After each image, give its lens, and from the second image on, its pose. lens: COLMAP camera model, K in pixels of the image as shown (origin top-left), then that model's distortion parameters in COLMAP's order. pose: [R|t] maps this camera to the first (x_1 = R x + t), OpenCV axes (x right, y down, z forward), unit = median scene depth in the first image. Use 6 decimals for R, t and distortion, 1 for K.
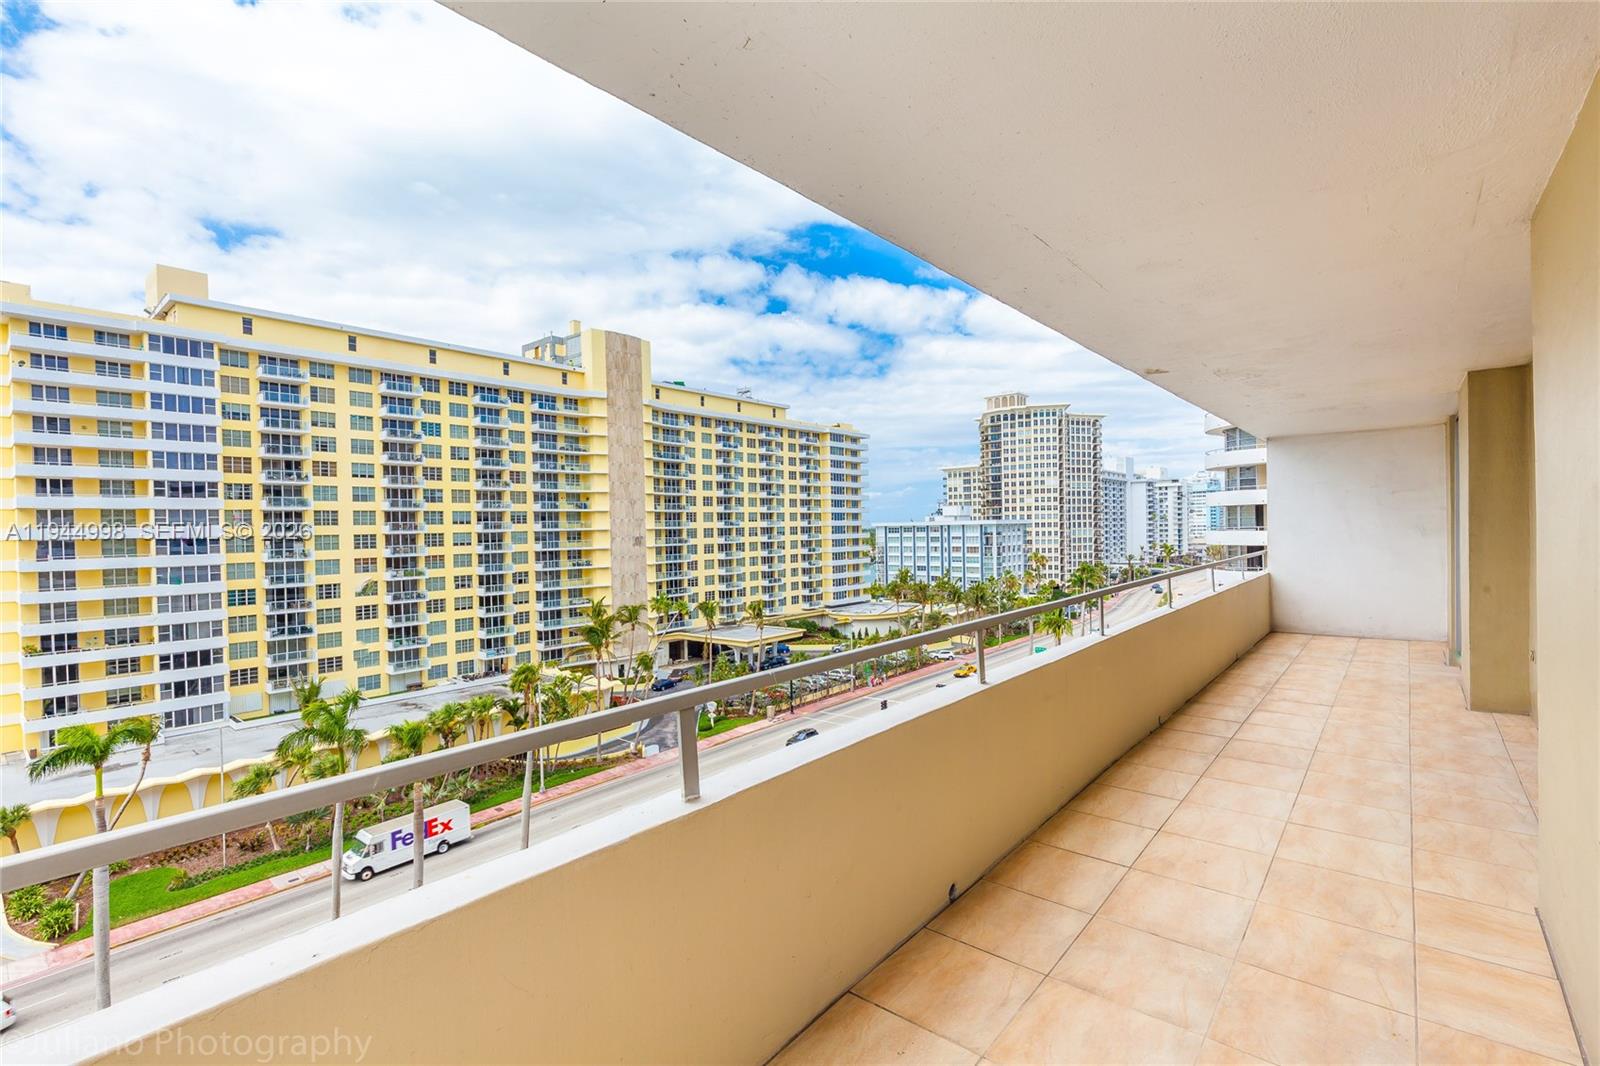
lens RADIAL K [[718.5, 0, 809.3], [0, 718.5, 532.3], [0, 0, 1]] dist [0.004159, -0.000056]
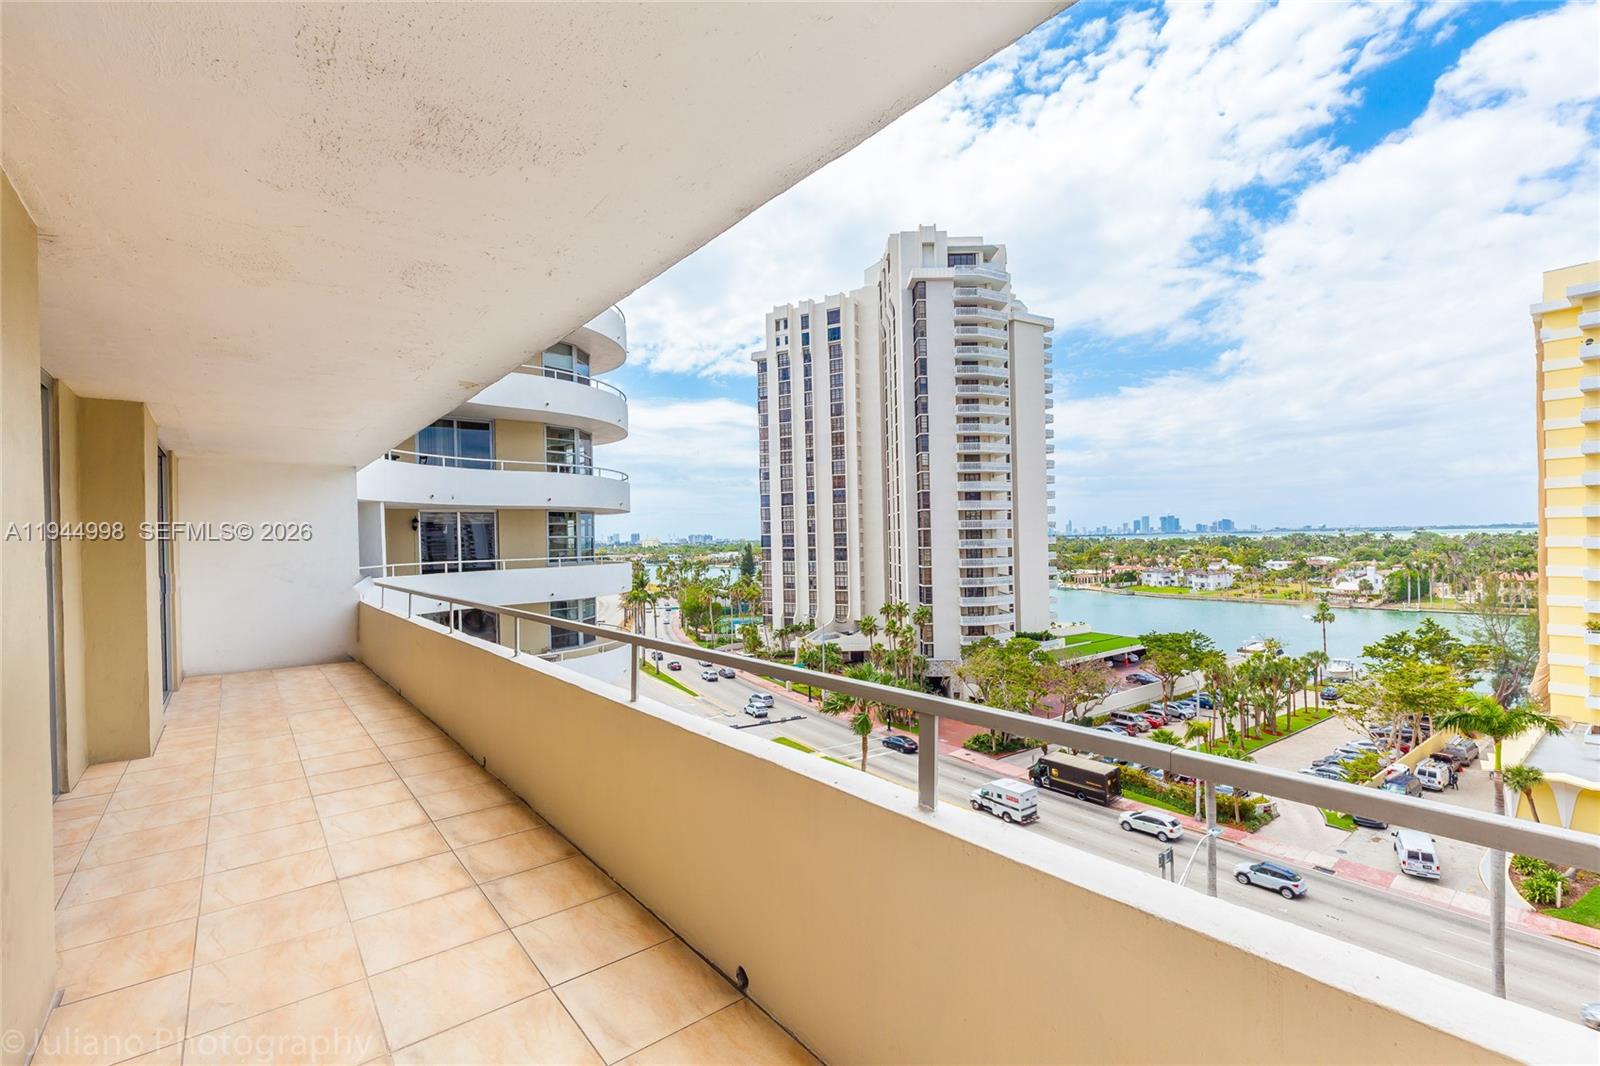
lens RADIAL K [[718.5, 0, 815.7], [0, 718.5, 538.1], [0, 0, 1]] dist [0.004159, -0.000056]
pose [[-0.193571, 0.027366, -0.980705, 0.104190], [0.017608, 0.999547, 0.024416, -0.003012], [0.980928, -0.012542, -0.193965, 0.128308]]
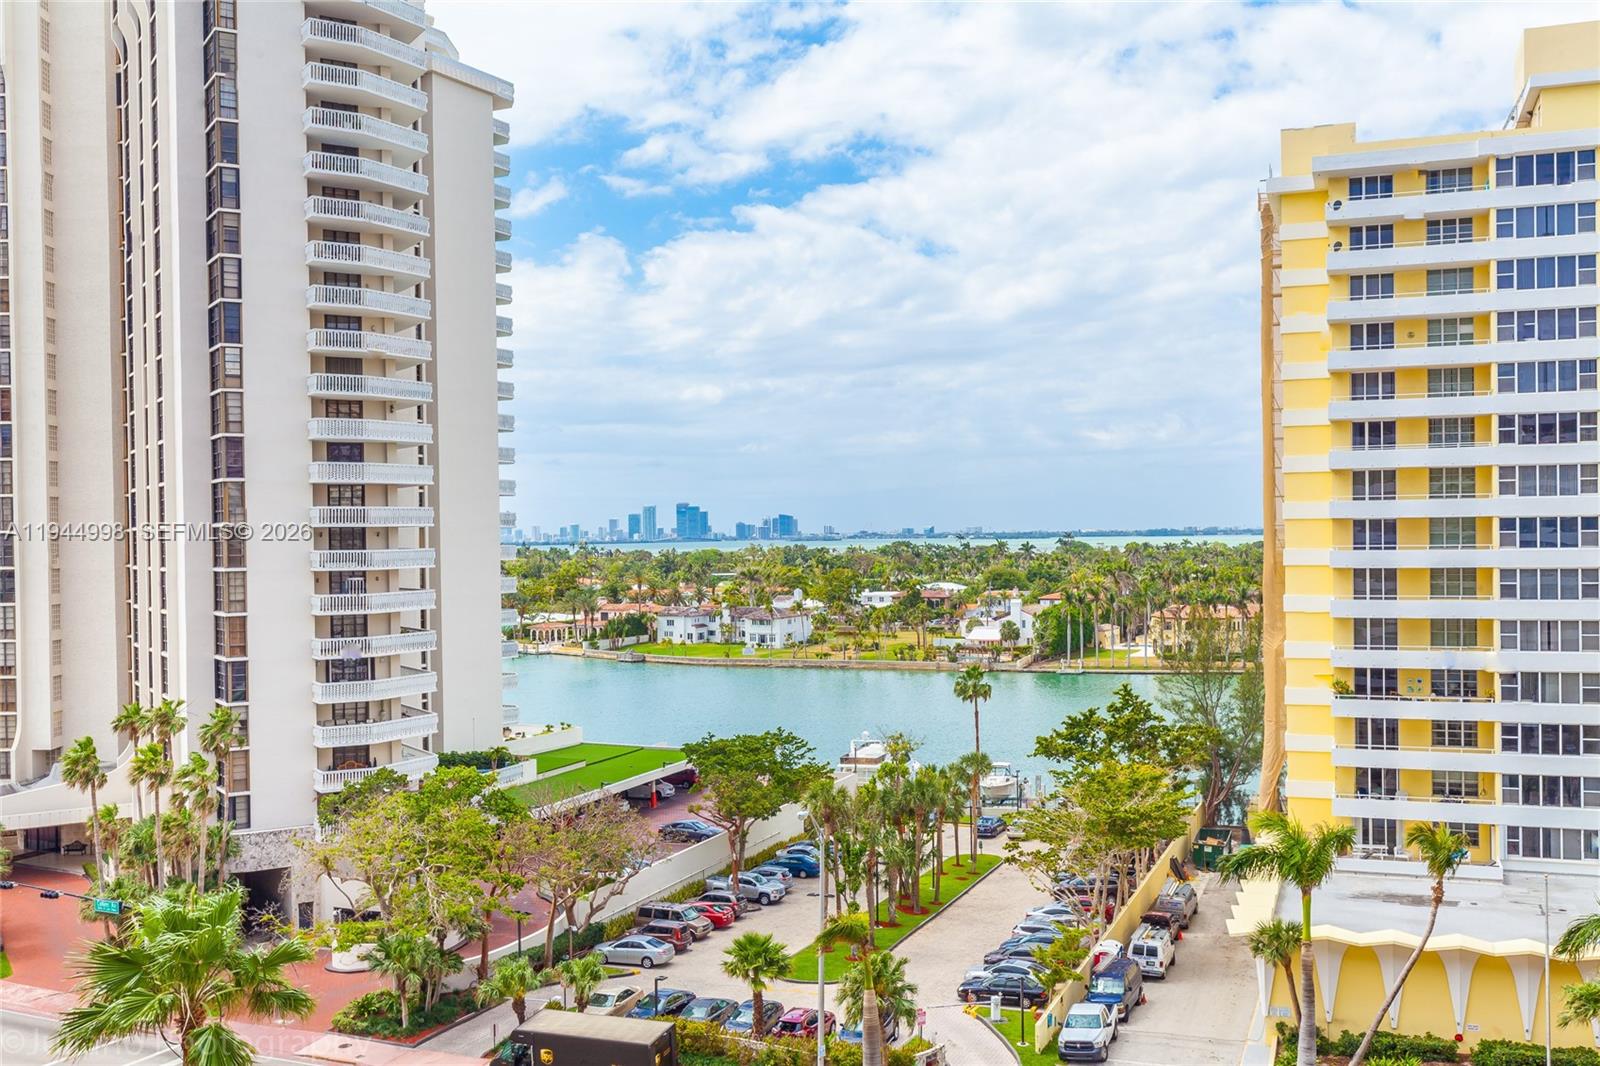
lens RADIAL K [[1527.8, 0, 819.5], [0, 1527.8, 538.0], [0, 0, 1]] dist [0.011850, 0.000000]
pose [[0.343102, 0.021440, -0.939054, 0.044741], [-0.001892, 0.999753, 0.022134, -0.001190], [0.939296, -0.005817, 0.343058, 0.088772]]
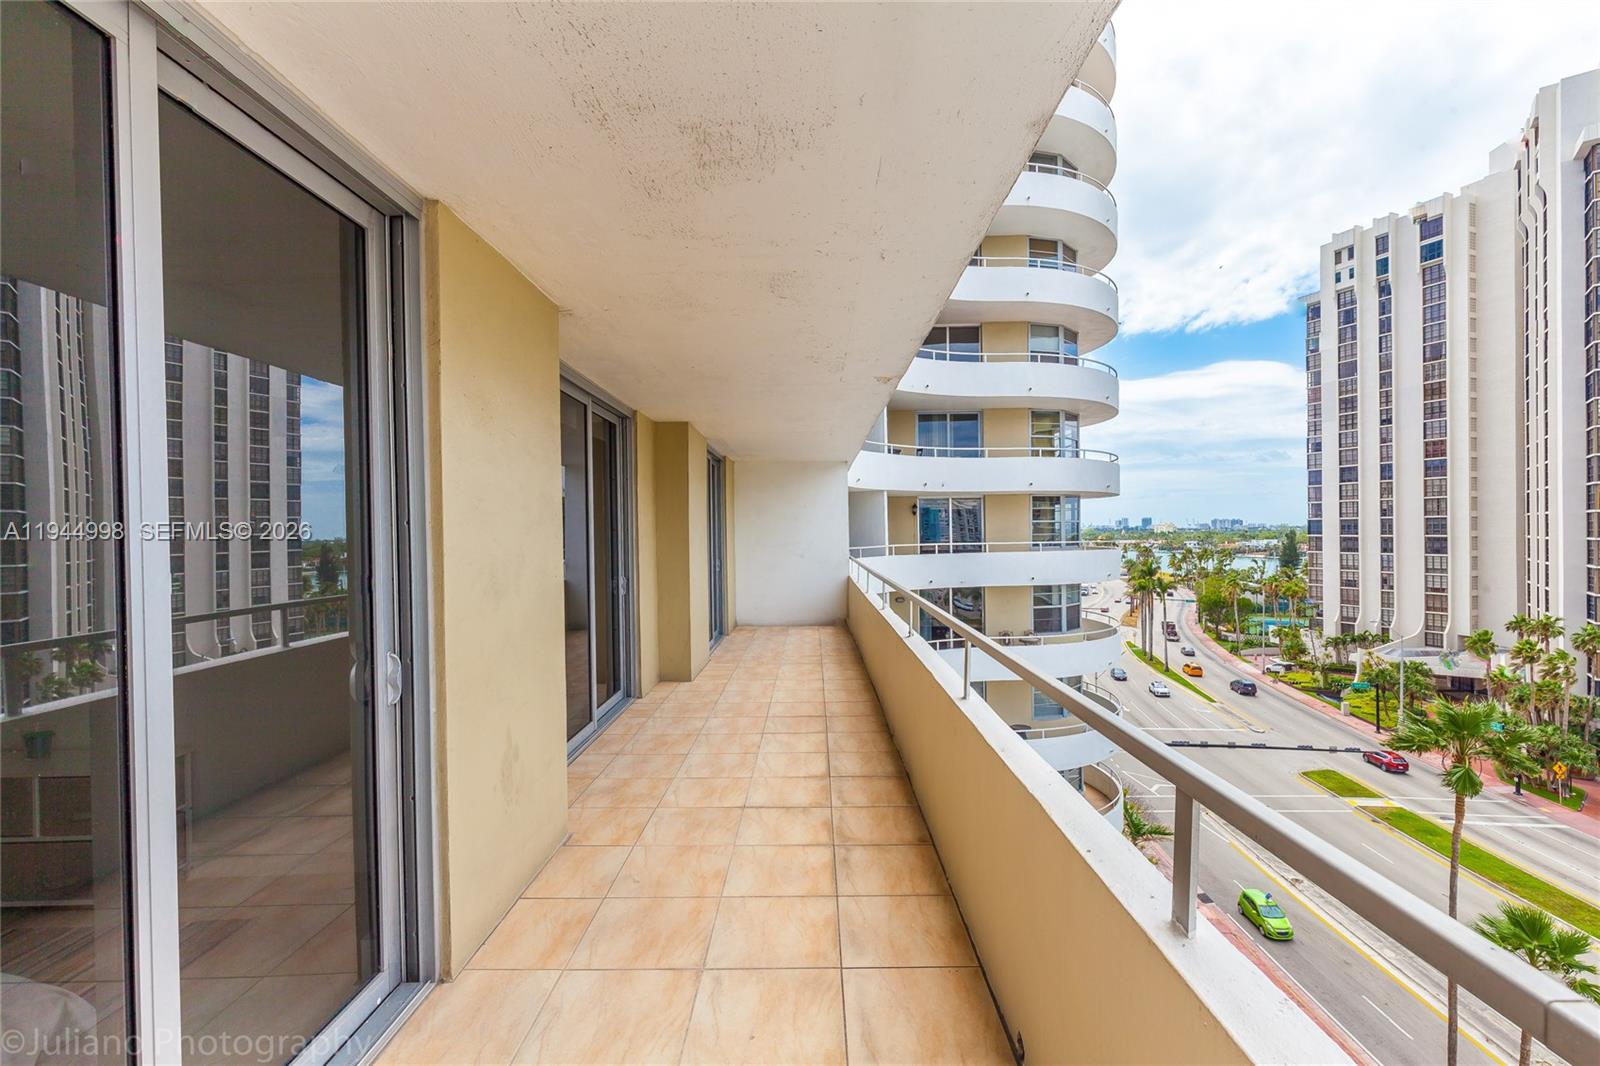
lens RADIAL K [[718.5, 0, 810.4], [0, 718.5, 536.5], [0, 0, 1]] dist [0.004159, -0.000056]
pose [[-0.770470, 0.037726, -0.636358, 0.095342], [0.025099, 0.999269, 0.028852, -0.002776], [0.636981, 0.006257, -0.770854, 0.135152]]
